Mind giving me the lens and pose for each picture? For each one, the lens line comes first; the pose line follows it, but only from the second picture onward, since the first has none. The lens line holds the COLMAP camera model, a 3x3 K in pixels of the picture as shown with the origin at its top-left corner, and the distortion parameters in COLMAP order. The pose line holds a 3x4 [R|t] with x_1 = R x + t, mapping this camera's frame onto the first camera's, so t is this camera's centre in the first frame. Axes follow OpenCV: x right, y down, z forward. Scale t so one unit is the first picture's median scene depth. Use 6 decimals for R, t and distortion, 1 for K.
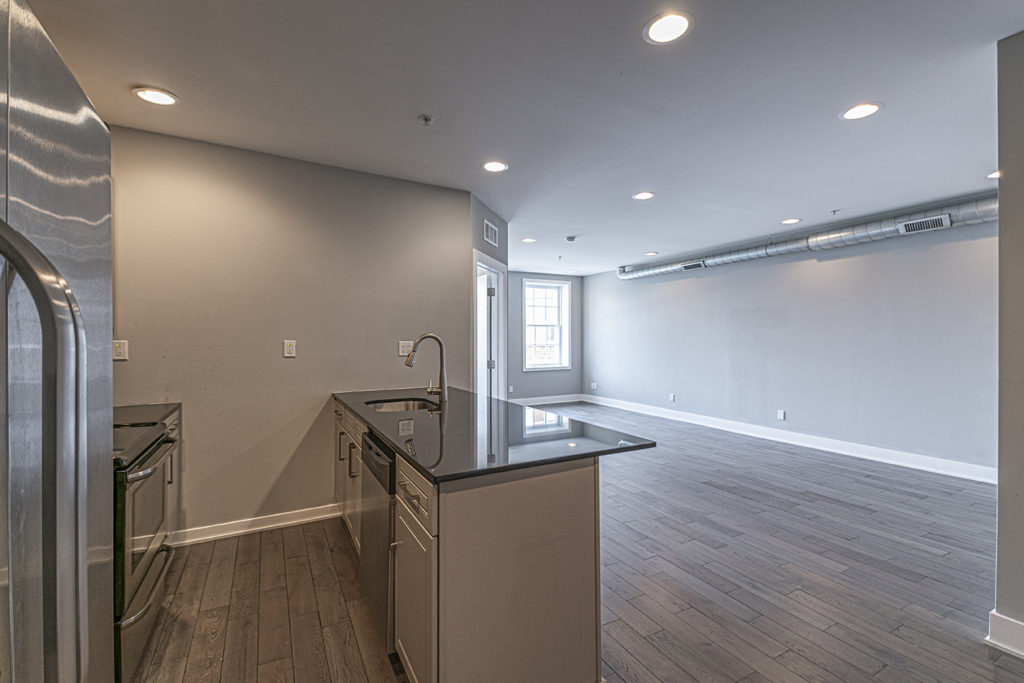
lens RADIAL K [[429.7, 0, 518.8], [0, 429.7, 342.7], [0, 0, 1]] dist [0.001349, -0.000088]
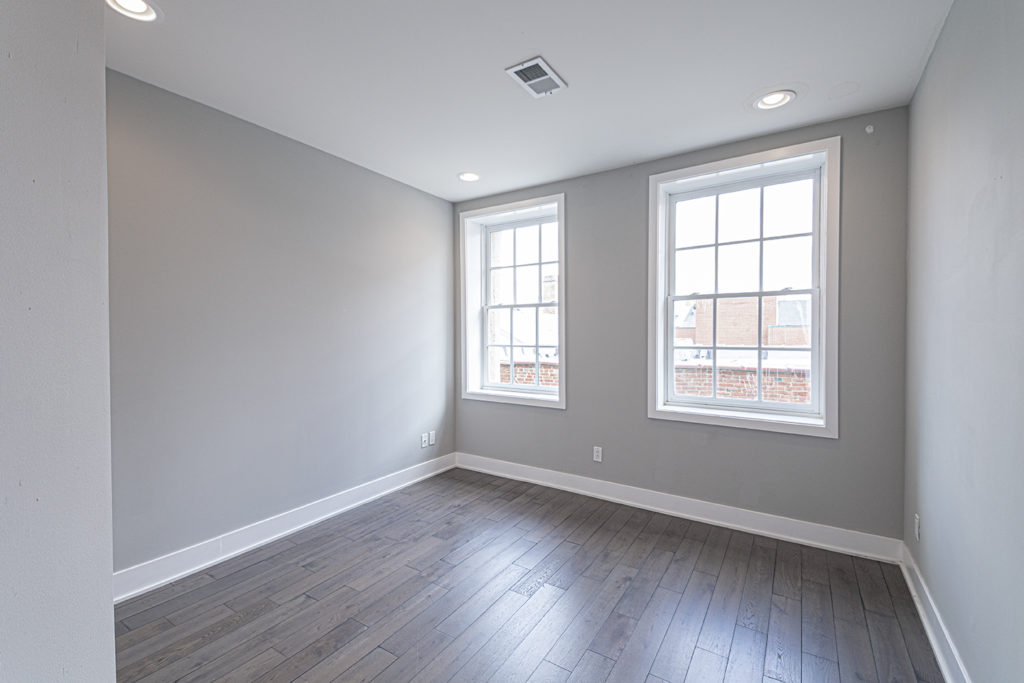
lens RADIAL K [[435.4, 0, 508.4], [0, 435.4, 343.6], [0, 0, 1]] dist [0.030611, -0.000202]
pose [[0.482151, 0.017711, -0.875909, 0.429298], [-0.007631, 0.999843, 0.016016, -0.008103], [0.876055, -0.001038, 0.482210, 1.027725]]
